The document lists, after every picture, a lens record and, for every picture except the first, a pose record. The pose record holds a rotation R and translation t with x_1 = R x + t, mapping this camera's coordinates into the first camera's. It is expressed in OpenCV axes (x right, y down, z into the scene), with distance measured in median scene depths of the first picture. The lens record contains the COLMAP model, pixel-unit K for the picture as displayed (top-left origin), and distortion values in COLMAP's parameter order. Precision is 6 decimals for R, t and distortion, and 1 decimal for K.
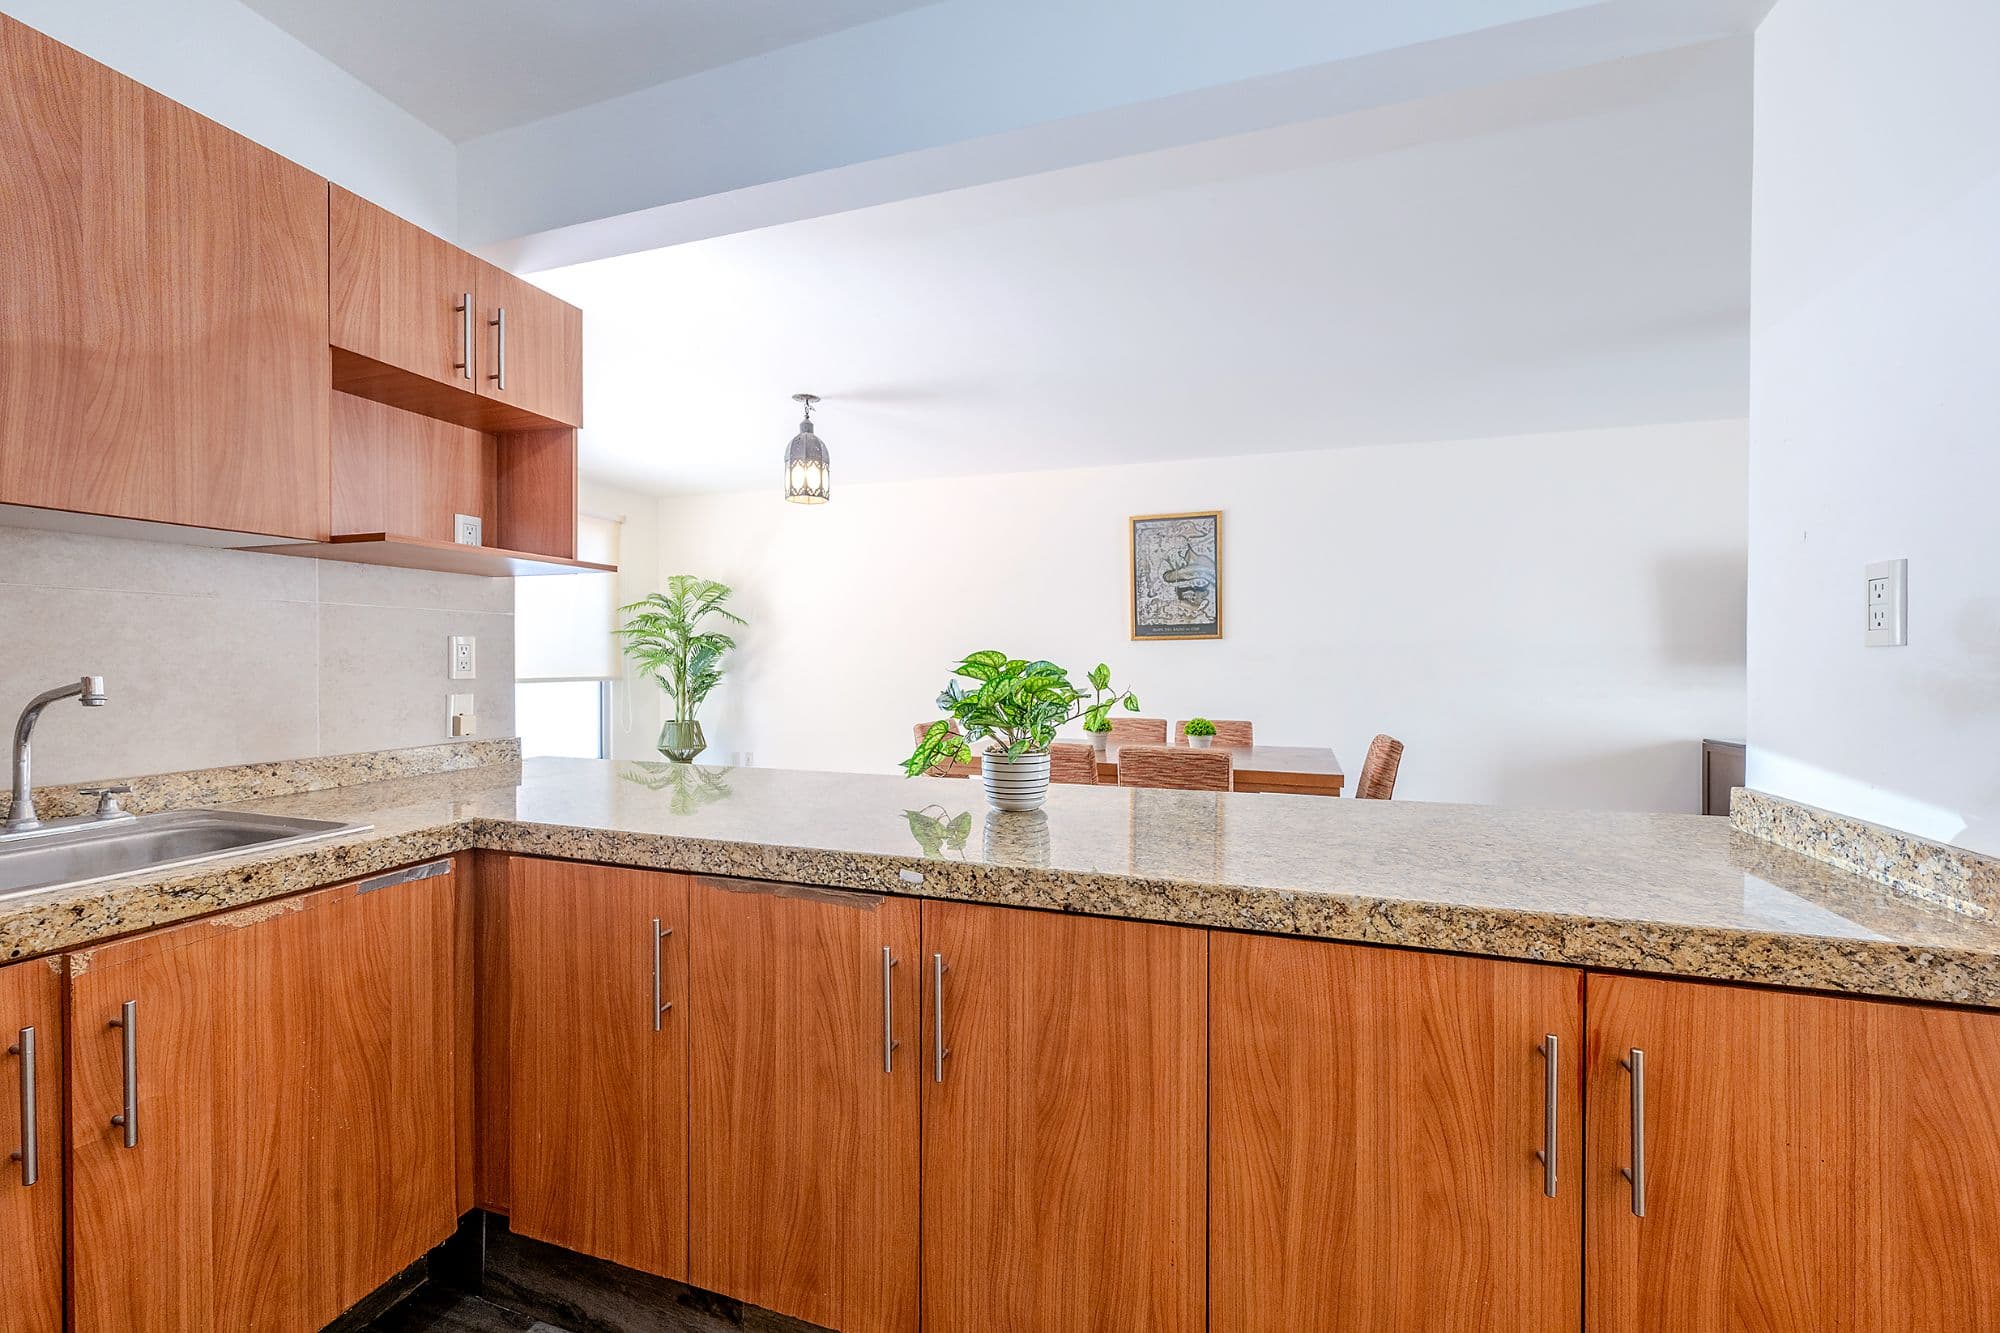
lens RADIAL K [[788.5, 0, 1003.7], [0, 788.5, 664.1], [0, 0, 1]] dist [-0.002066, 0.000049]
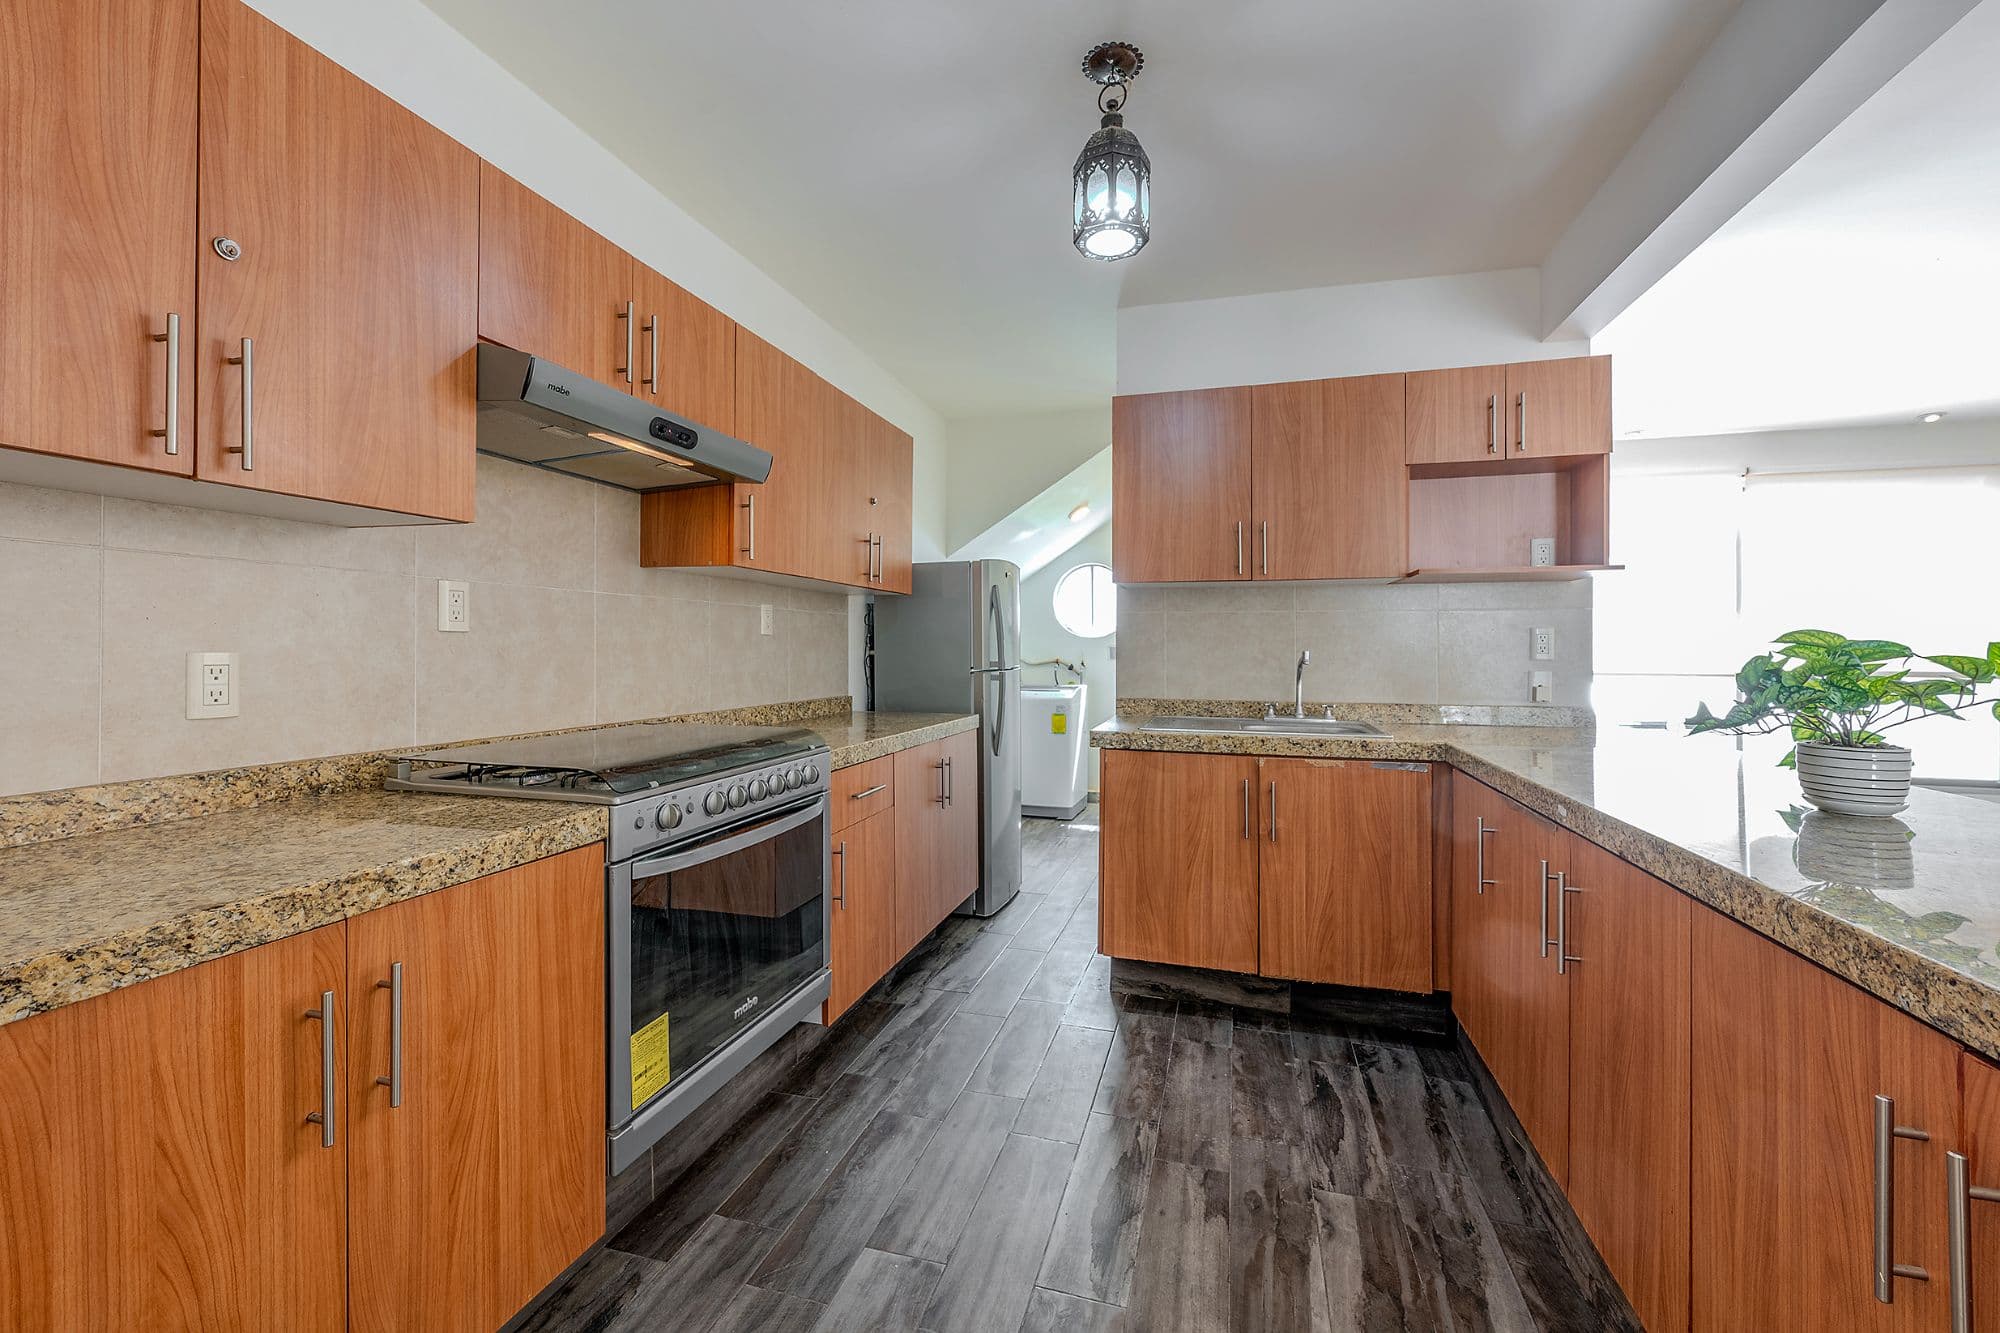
lens RADIAL K [[788.5, 0, 1005.0], [0, 788.5, 646.9], [0, 0, 1]] dist [-0.002066, 0.000049]
pose [[0.037925, -0.002717, -0.999277, 1.047366], [-0.012361, 0.999919, -0.003188, 0.020290], [0.999204, 0.012473, 0.037888, 0.052671]]
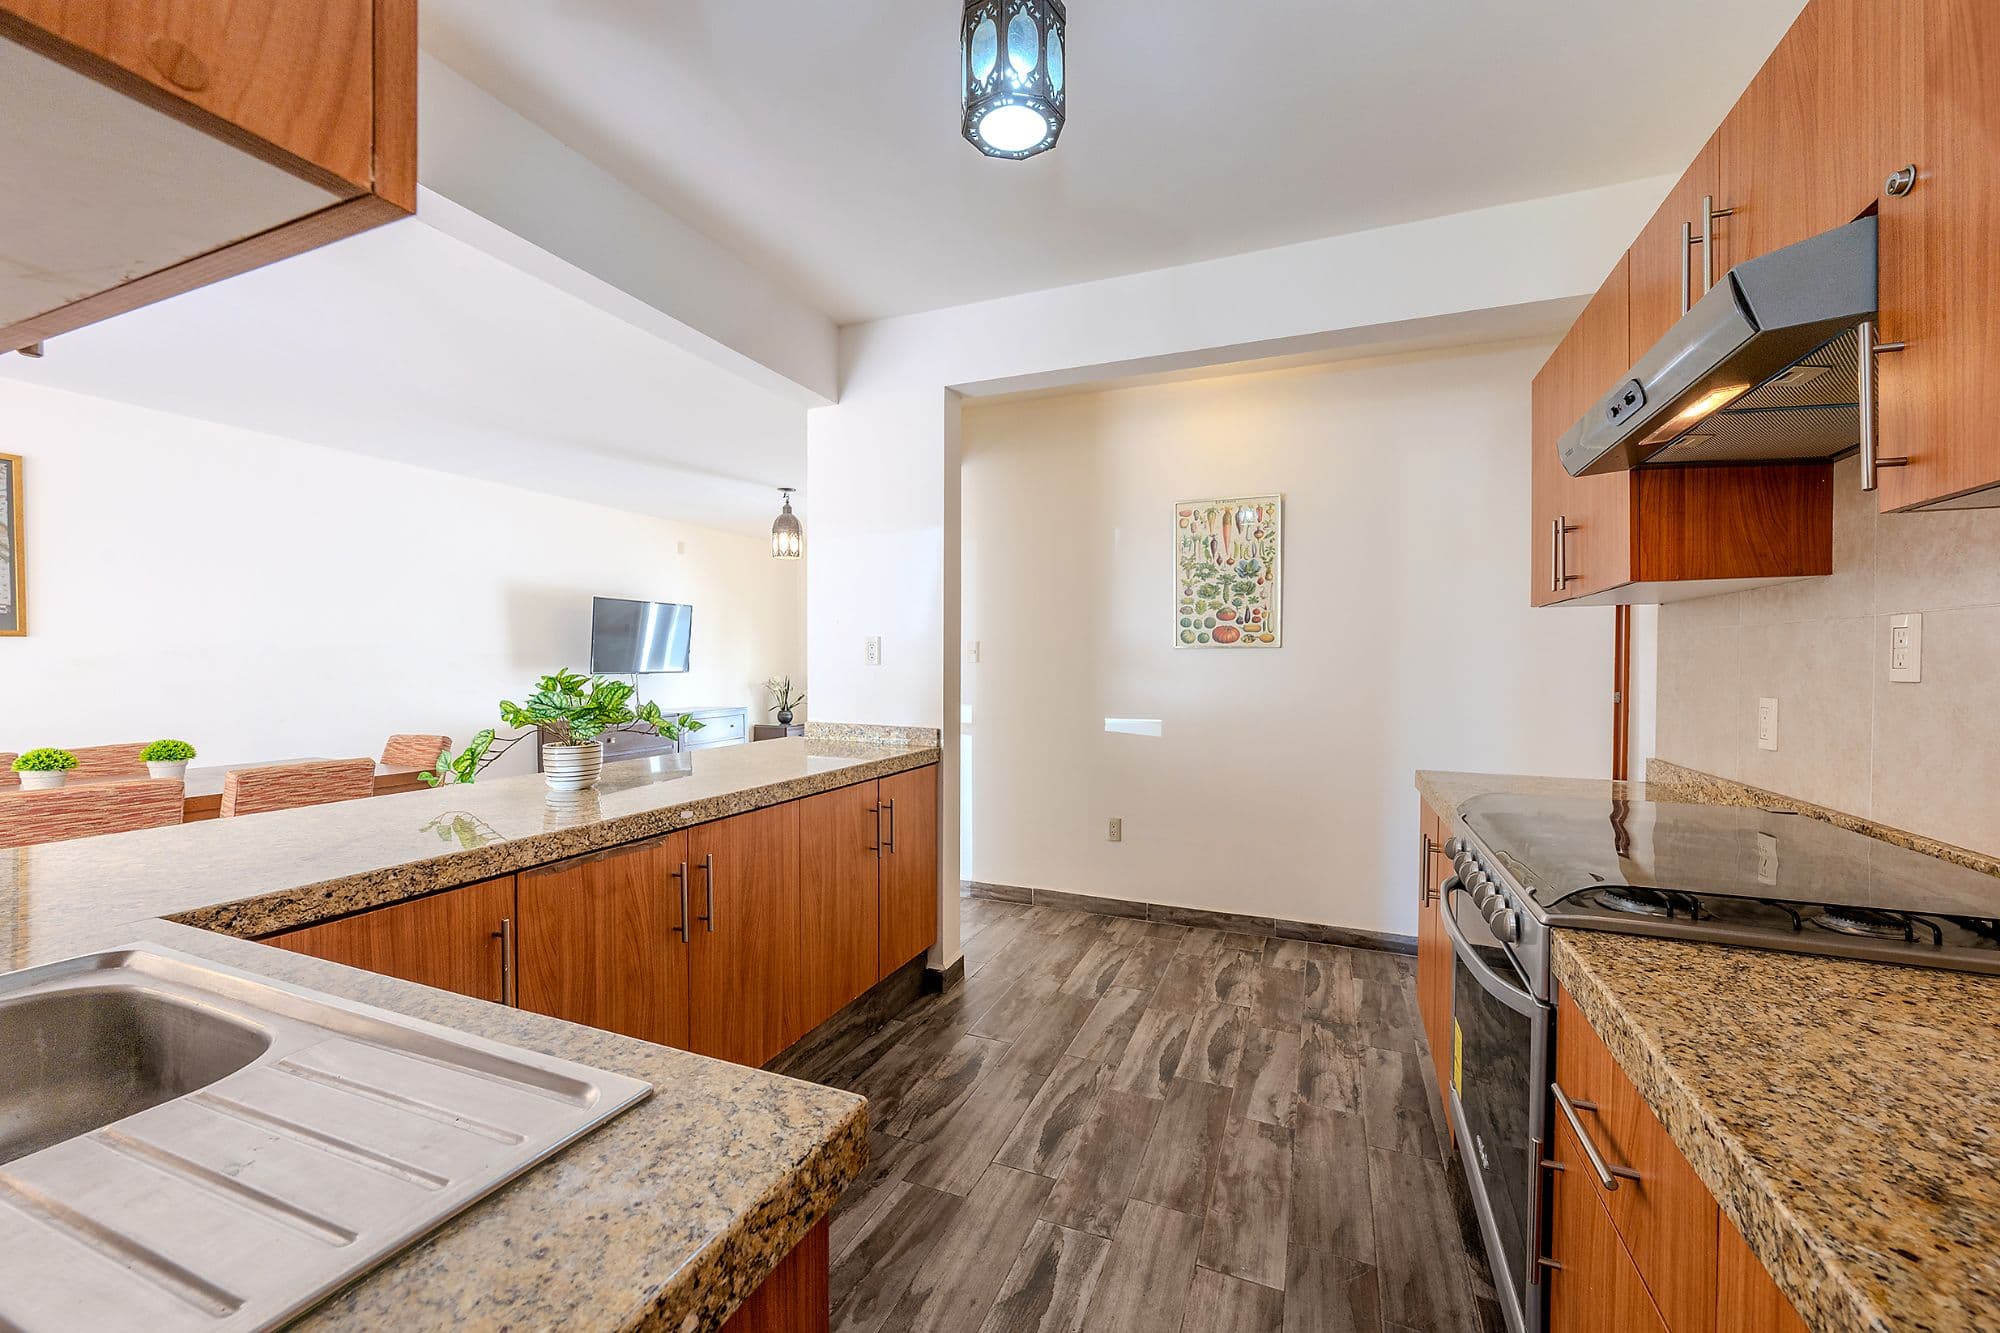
lens RADIAL K [[788.5, 0, 998.6], [0, 788.5, 663.2], [0, 0, 1]] dist [-0.002066, 0.000049]
pose [[0.076331, -0.005210, 0.997069, -1.533546], [0.003115, 0.999983, 0.004987, -0.035231], [-0.997078, 0.002726, 0.076346, 0.246940]]
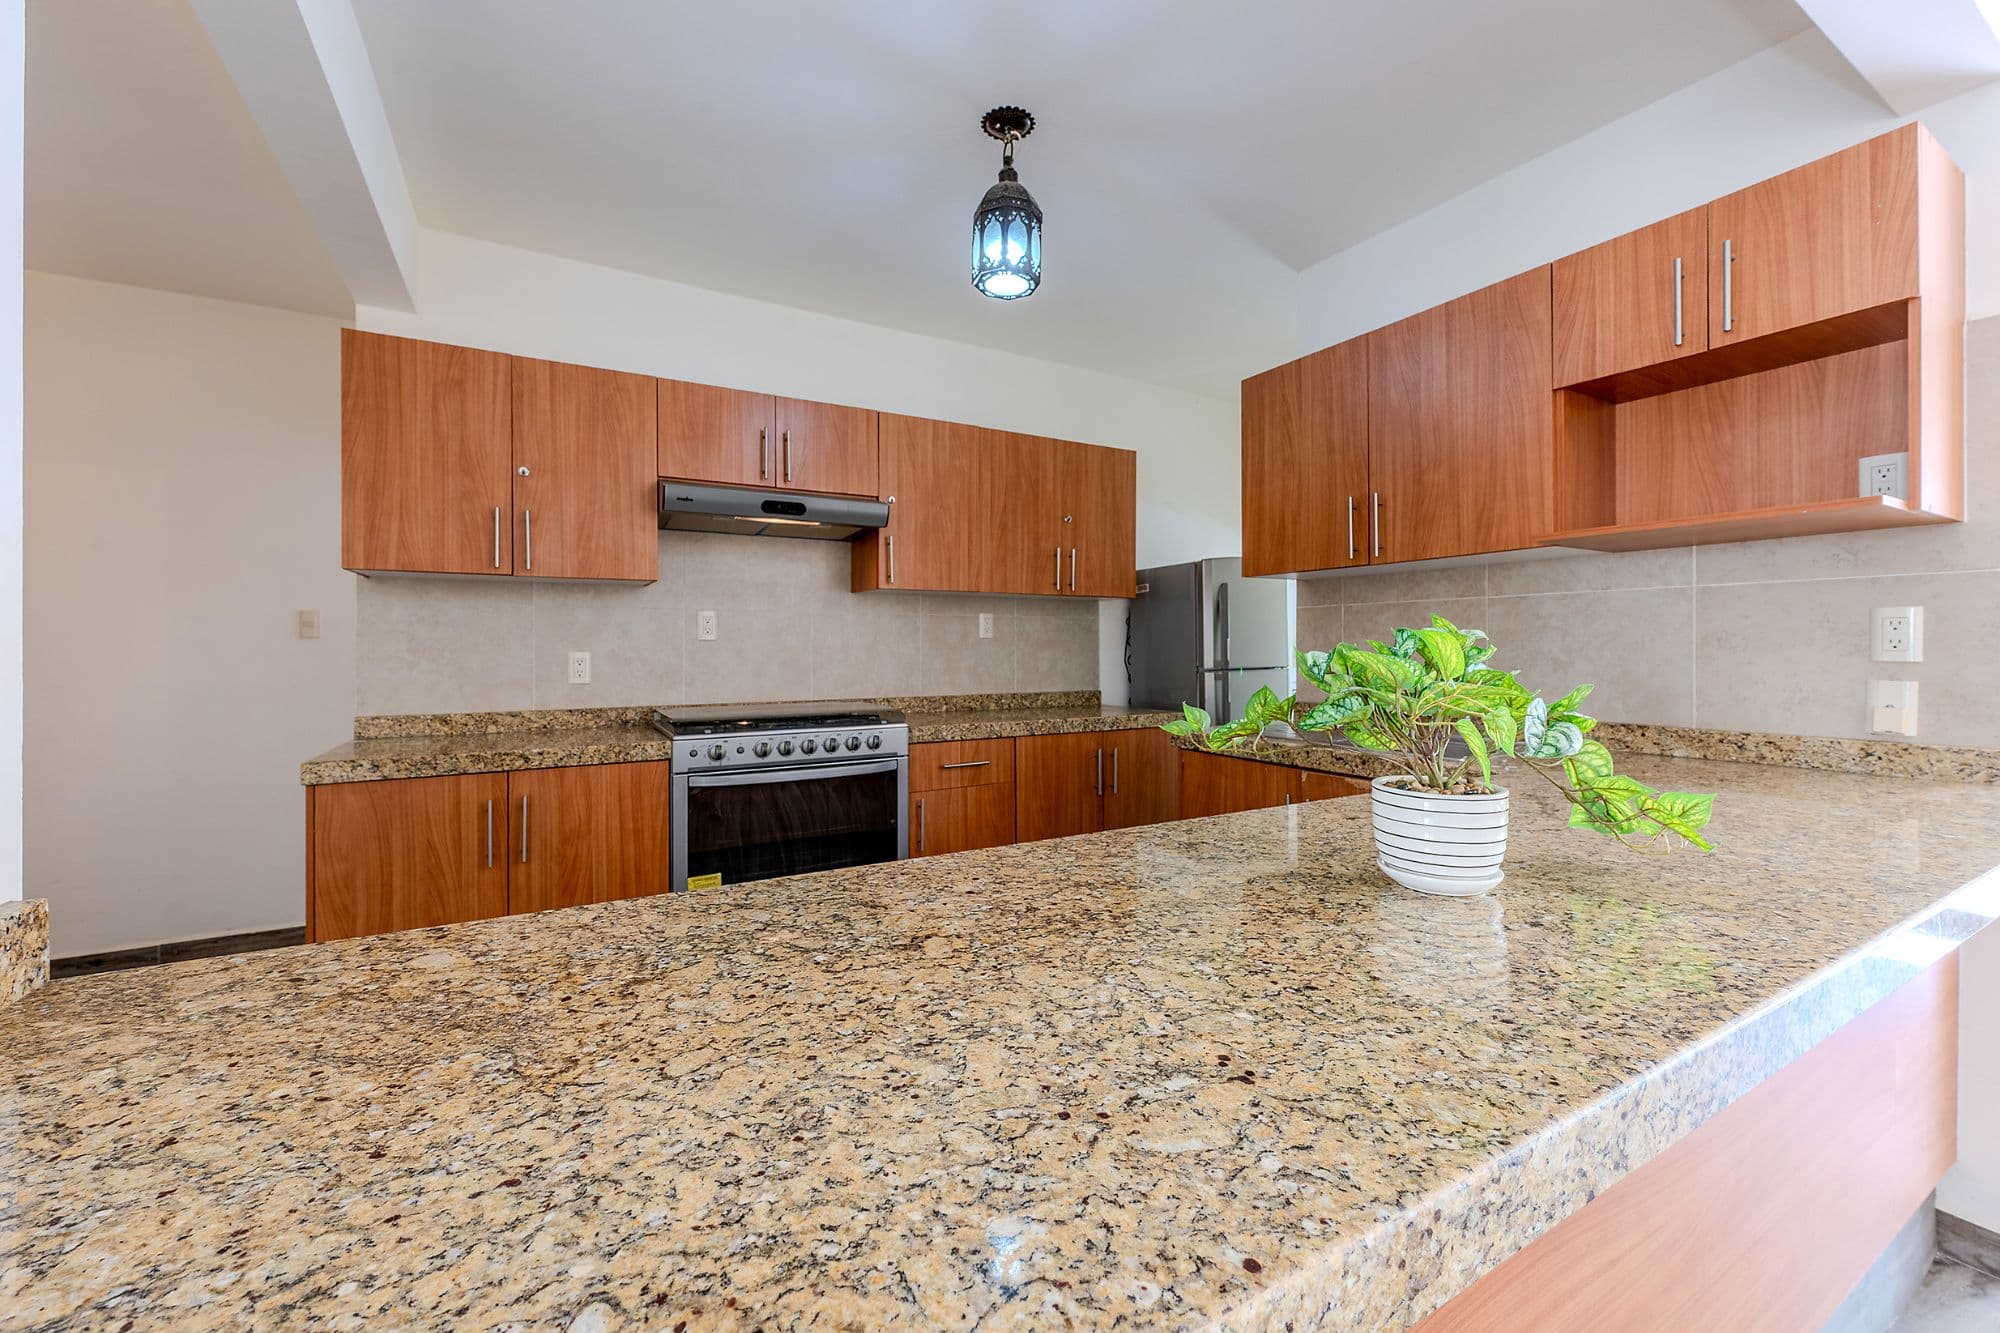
lens RADIAL K [[788.5, 0, 1008.1], [0, 788.5, 649.6], [0, 0, 1]] dist [-0.002066, 0.000049]
pose [[-0.658282, 0.001737, -0.752769, 0.820363], [-0.004876, 0.999967, 0.006572, 0.009555], [0.752755, 0.007997, -0.658252, 1.426848]]
